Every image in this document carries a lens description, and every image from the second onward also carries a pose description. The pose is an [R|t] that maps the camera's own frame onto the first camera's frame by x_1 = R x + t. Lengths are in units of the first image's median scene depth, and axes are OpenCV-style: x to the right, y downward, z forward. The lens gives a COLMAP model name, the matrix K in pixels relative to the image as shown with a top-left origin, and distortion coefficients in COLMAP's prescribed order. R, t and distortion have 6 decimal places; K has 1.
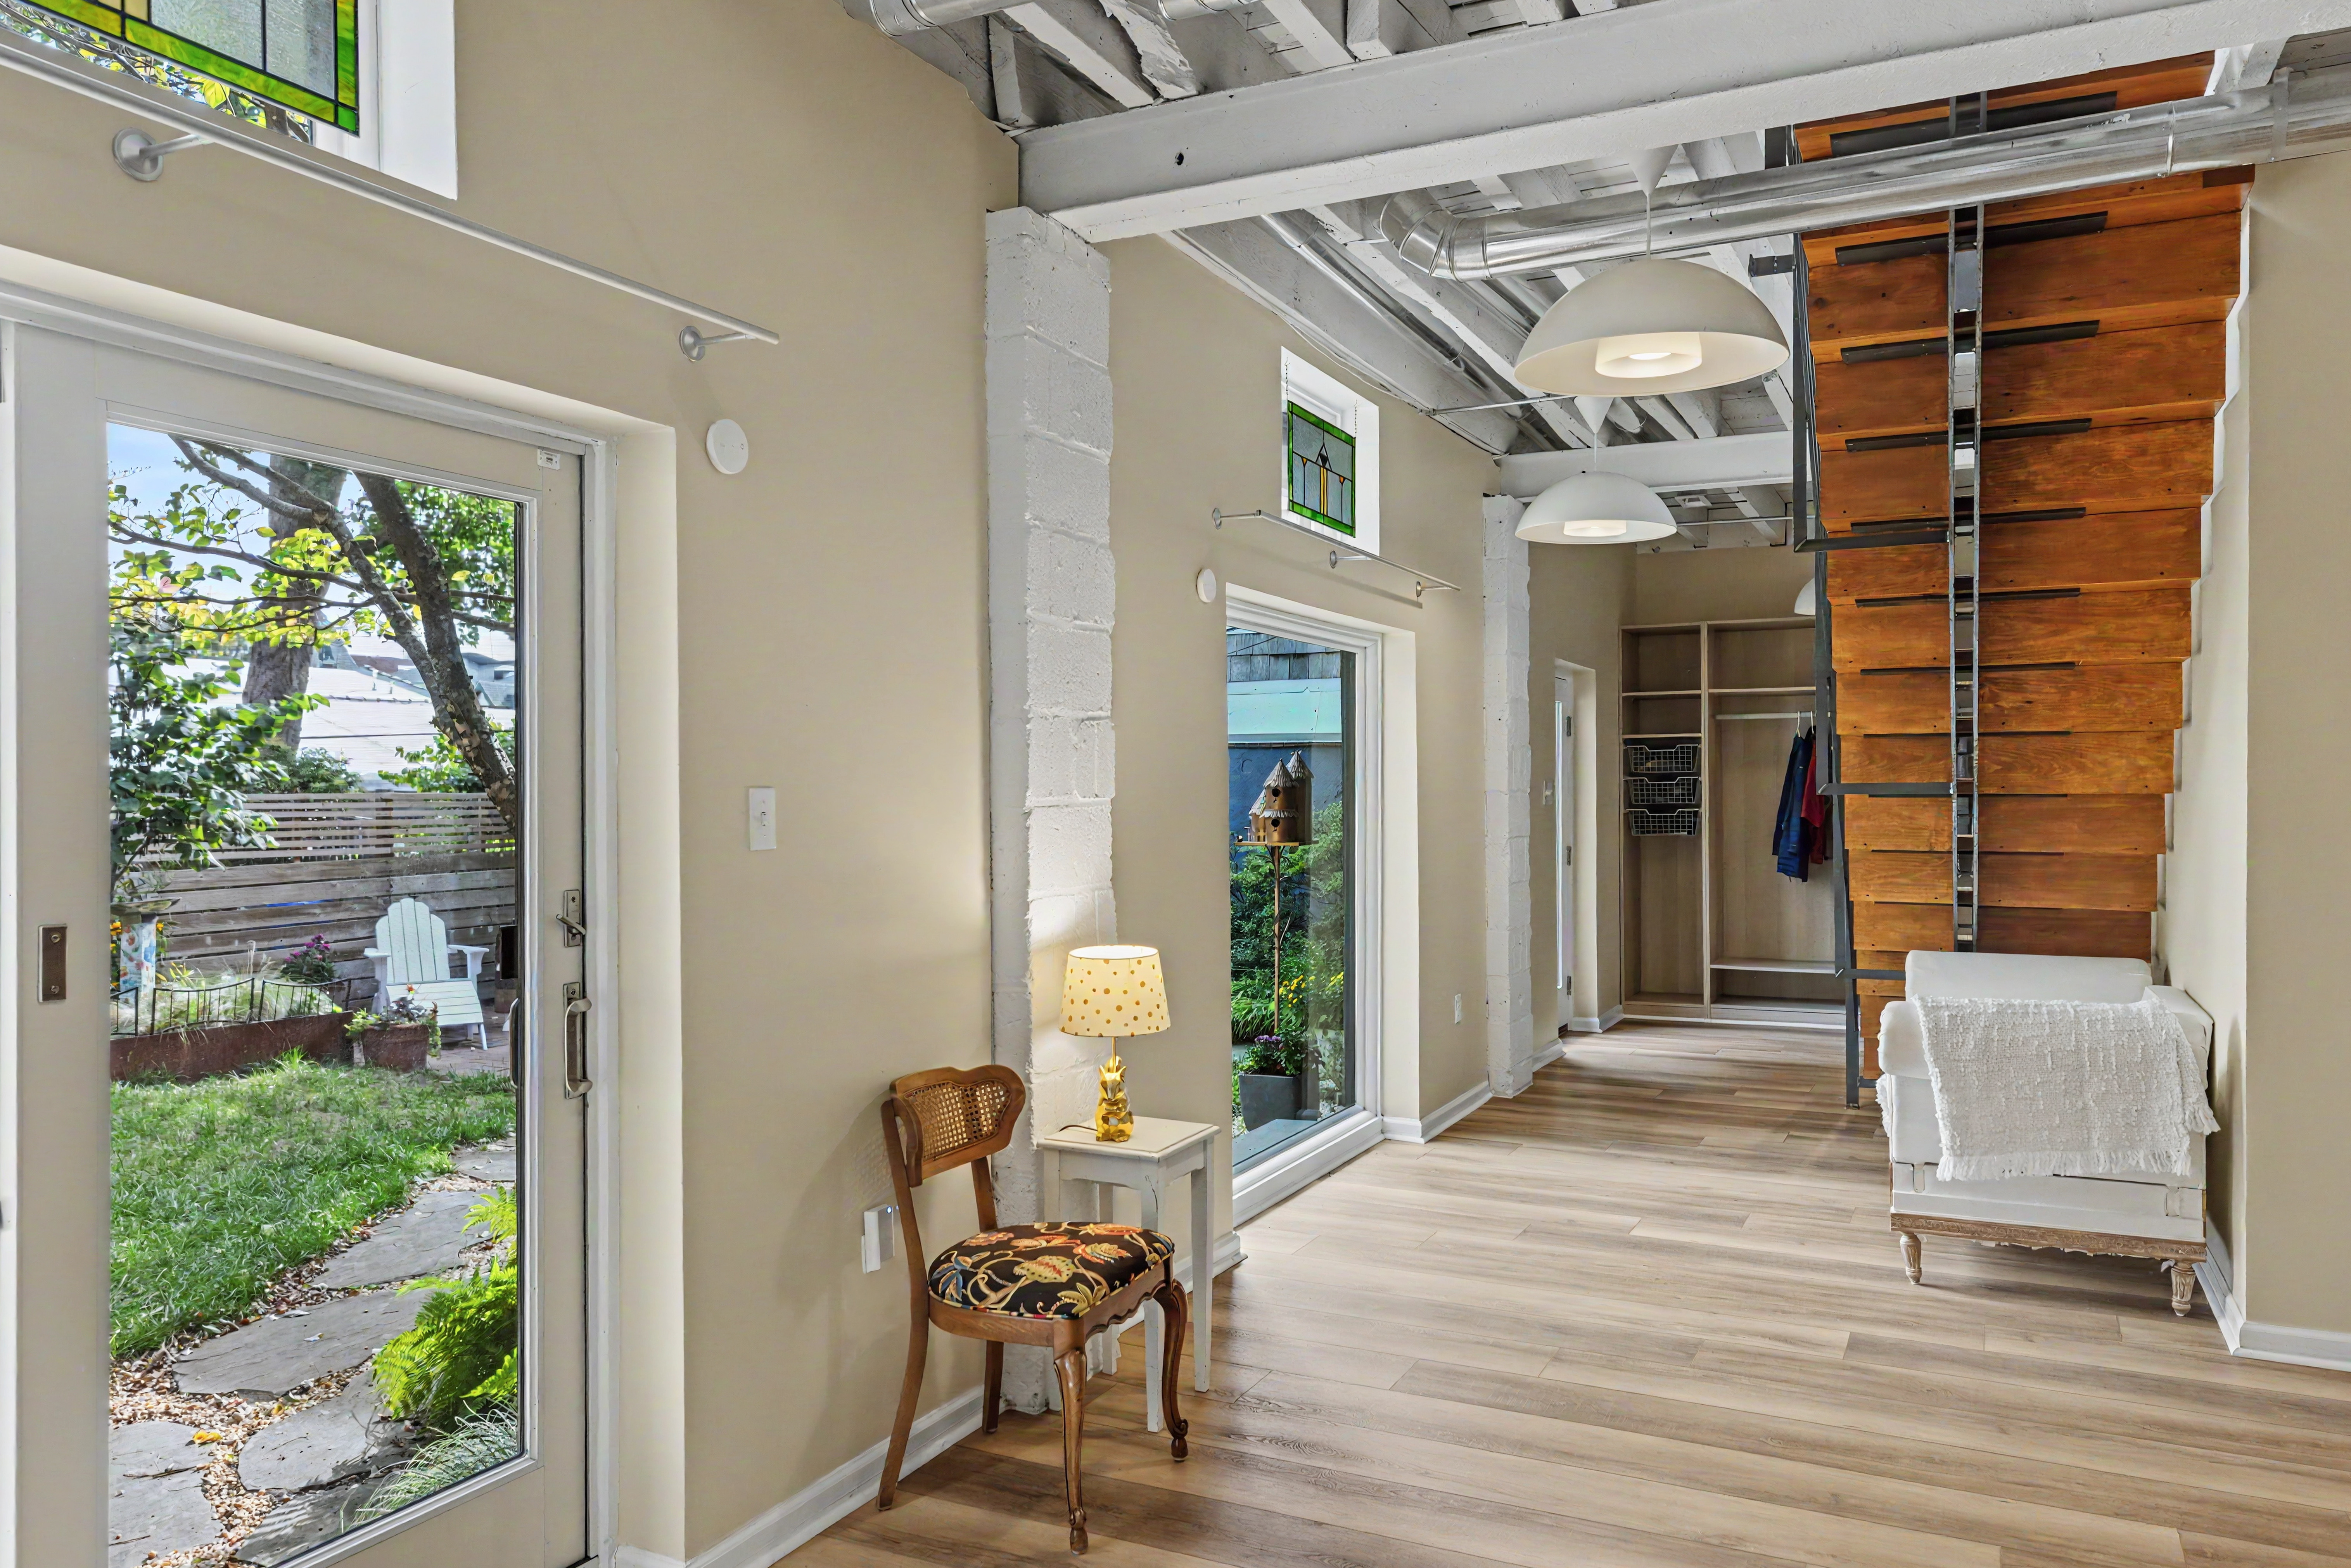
lens RADIAL K [[1625.3, 0, 1173.8], [0, 1625.3, 777.0], [0, 0, 1]] dist [0.007711, 0.001696]
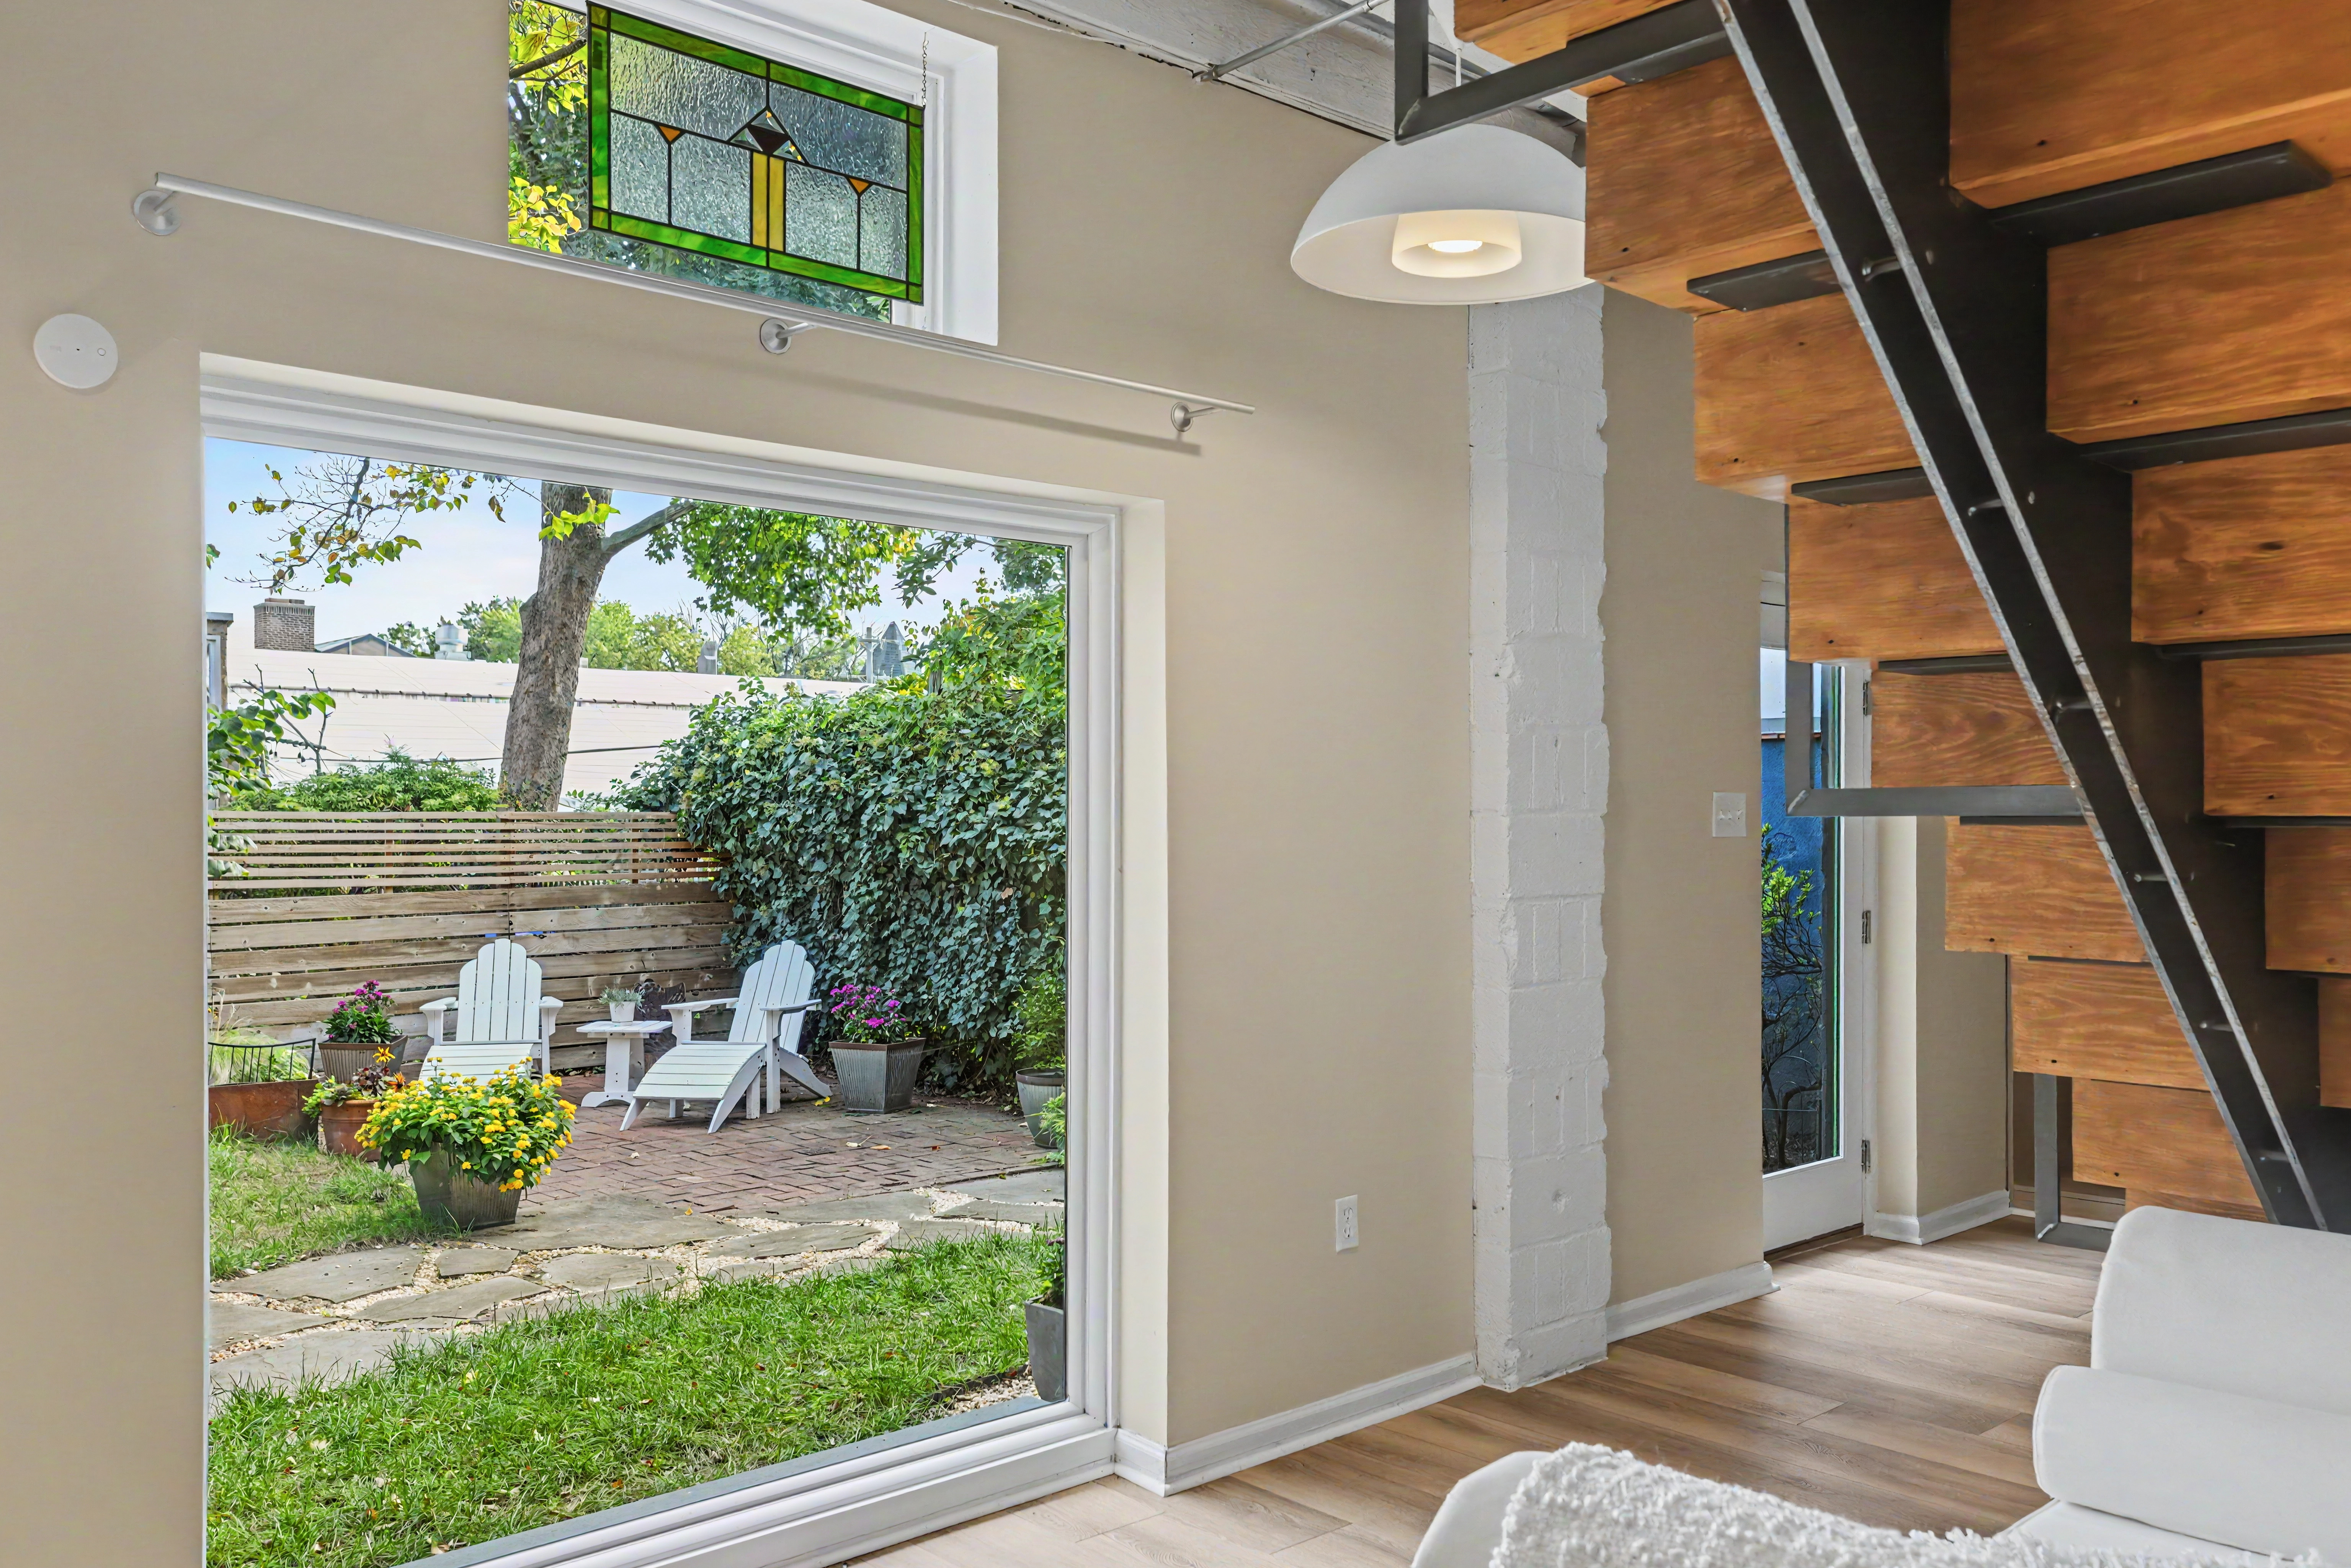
lens RADIAL K [[1875.8, 0, 1176.7], [0, 1875.8, 801.2], [0, 0, 1]] dist [0.012714, -0.002862]
pose [[0.938020, 0.001560, -0.346577, 0.353861], [-0.001100, 0.999998, 0.001523, 0.005474], [0.346579, -0.001048, 0.938020, 0.437857]]
